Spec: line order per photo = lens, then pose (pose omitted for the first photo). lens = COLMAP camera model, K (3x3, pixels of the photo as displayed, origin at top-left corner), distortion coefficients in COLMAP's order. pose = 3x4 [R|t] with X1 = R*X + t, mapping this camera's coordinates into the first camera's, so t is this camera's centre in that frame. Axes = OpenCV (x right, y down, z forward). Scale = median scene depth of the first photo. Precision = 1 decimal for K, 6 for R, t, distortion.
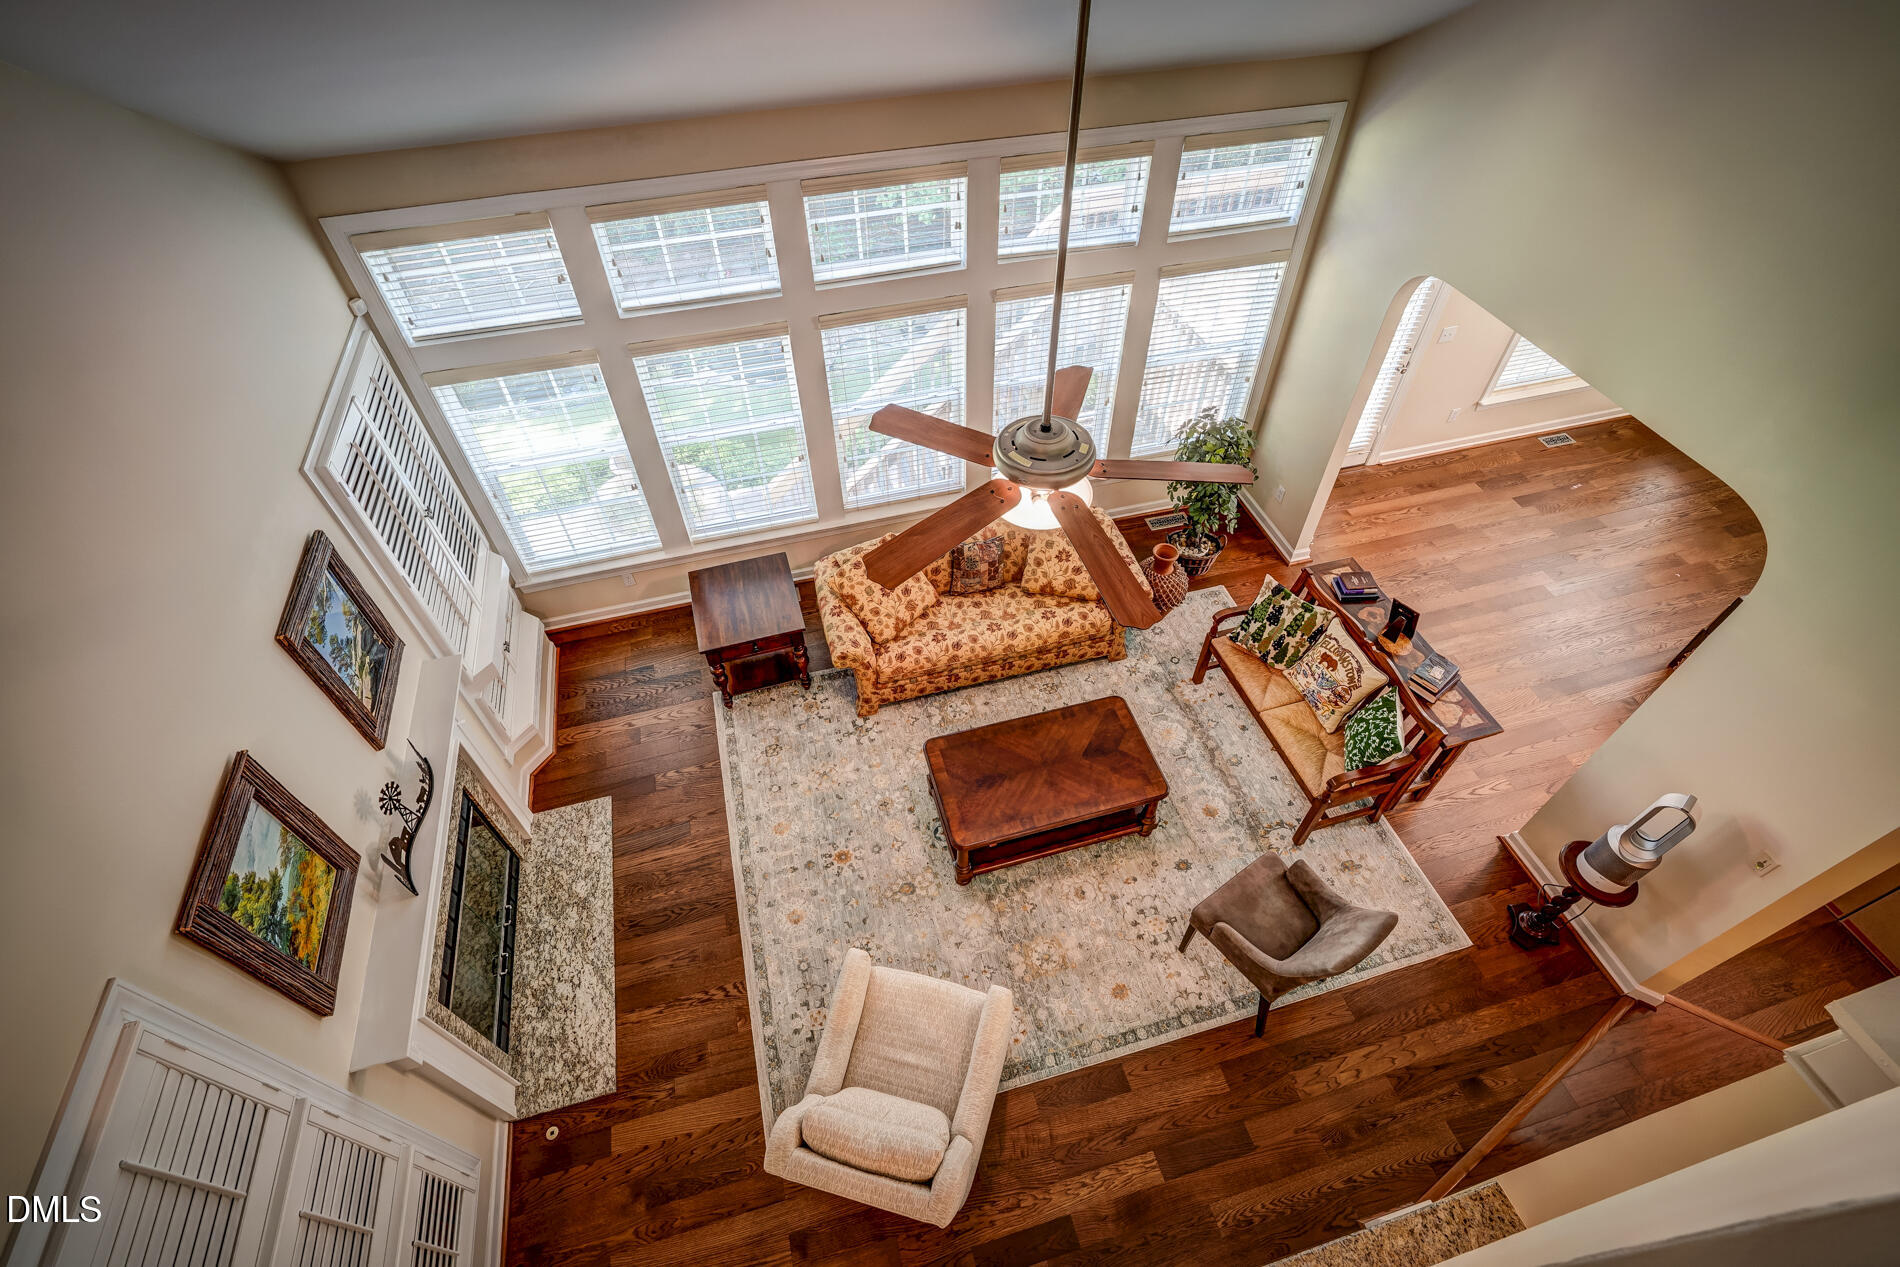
lens RADIAL K [[859.9, 0, 951.4], [0, 859.9, 632.9], [0, 0, 1]] dist [-0.000343, 0.002192]
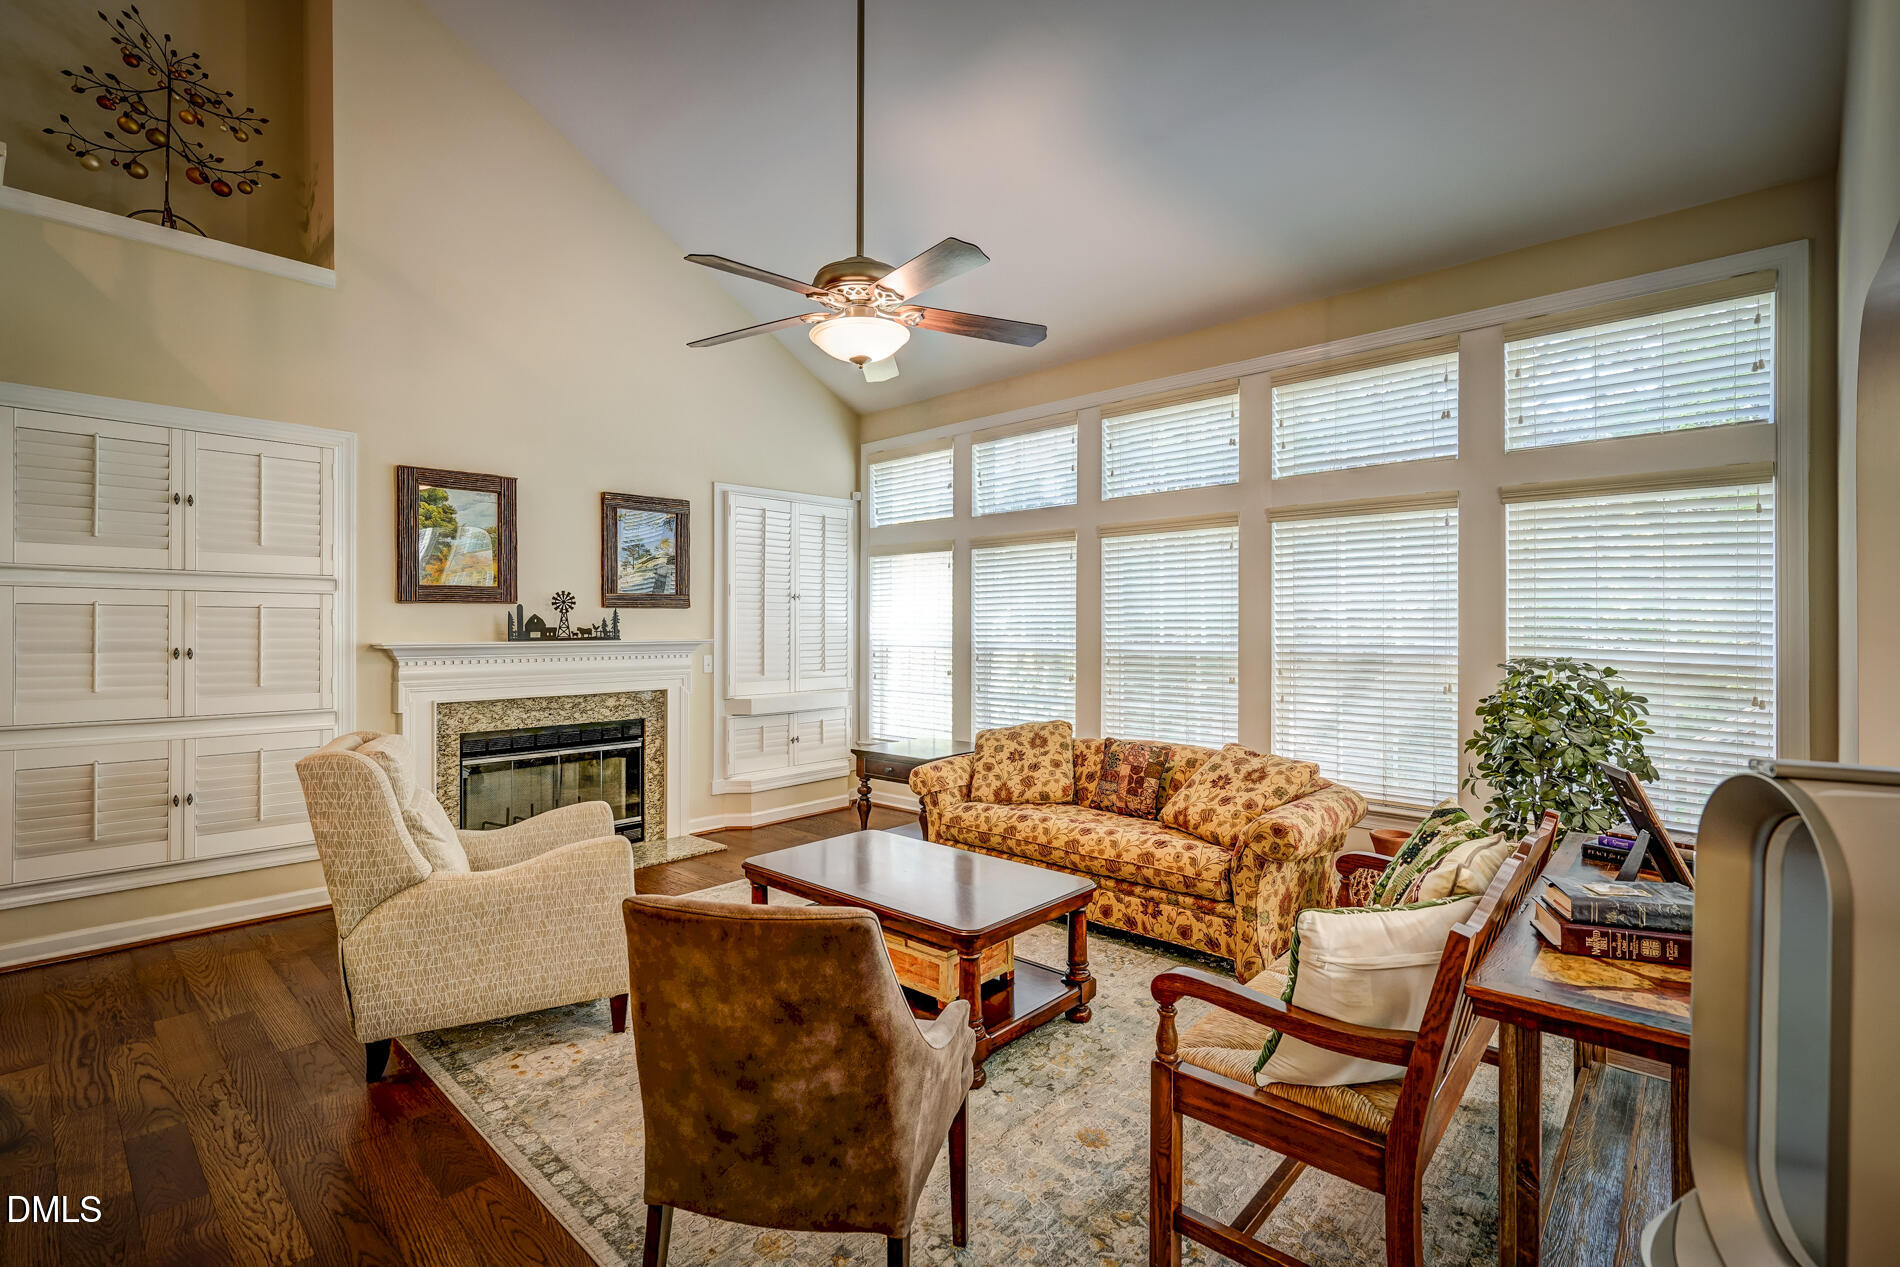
lens RADIAL K [[859.9, 0, 953.0], [0, 859.9, 629.4], [0, 0, 1]] dist [-0.000343, 0.002192]
pose [[0.533240, 0.012897, -0.845866, 0.652870], [-0.634747, 0.667093, -0.389978, 0.255195], [0.559242, 0.744862, 0.363907, 0.593052]]
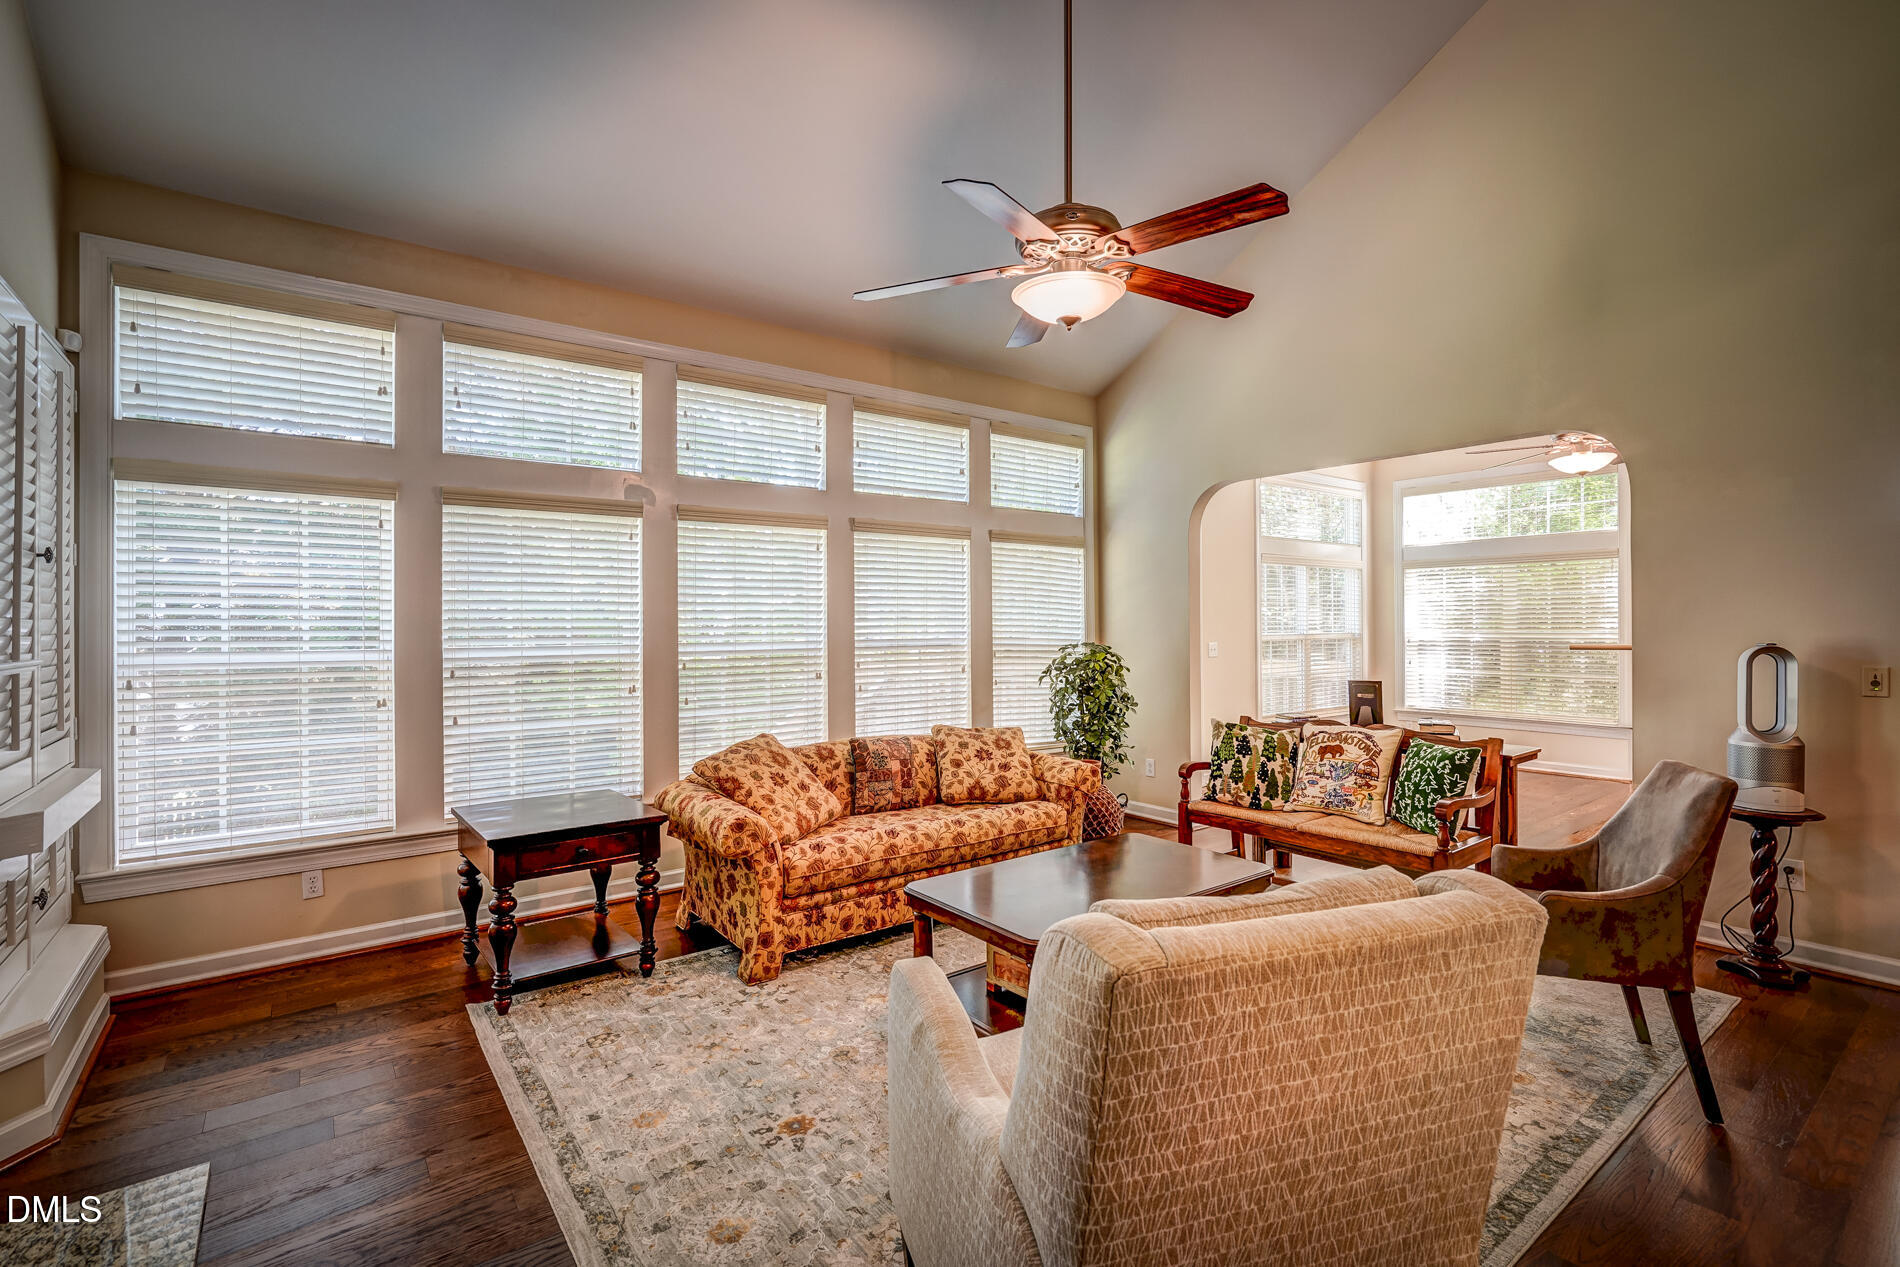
lens RADIAL K [[859.9, 0, 951.8], [0, 859.9, 620.6], [0, 0, 1]] dist [-0.000343, 0.002192]
pose [[0.927380, 0.007693, 0.374042, -0.222556], [0.276044, 0.660756, -0.697998, 0.423652], [-0.252521, 0.750561, 0.610648, 0.456866]]
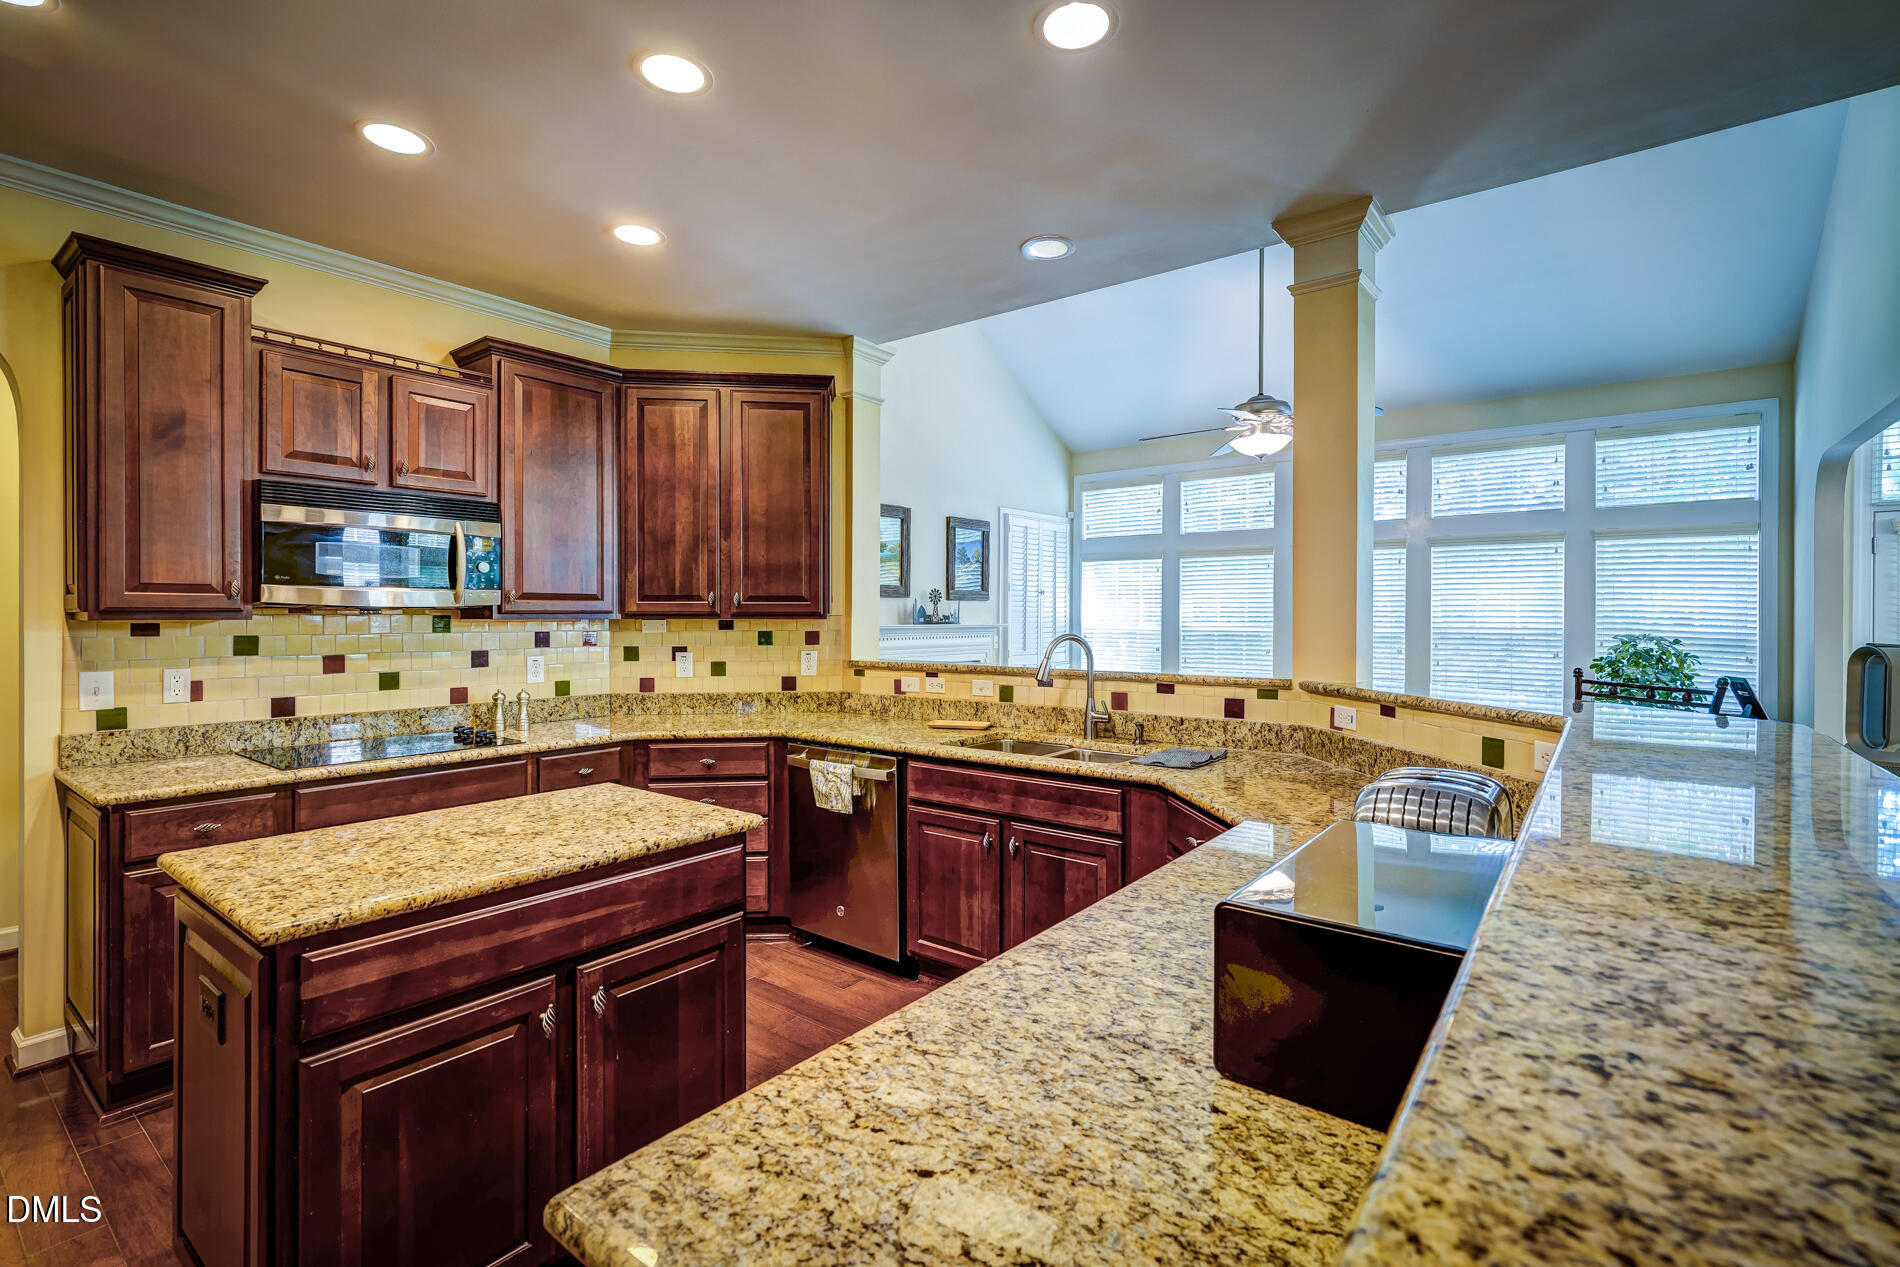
lens RADIAL K [[859.9, 0, 953.2], [0, 859.9, 622.8], [0, 0, 1]] dist [-0.000343, 0.002192]
pose [[0.602835, 0.019462, -0.797629, 0.701668], [-0.601080, 0.668491, -0.437975, 0.760964], [0.524684, 0.743465, 0.414688, 0.141444]]
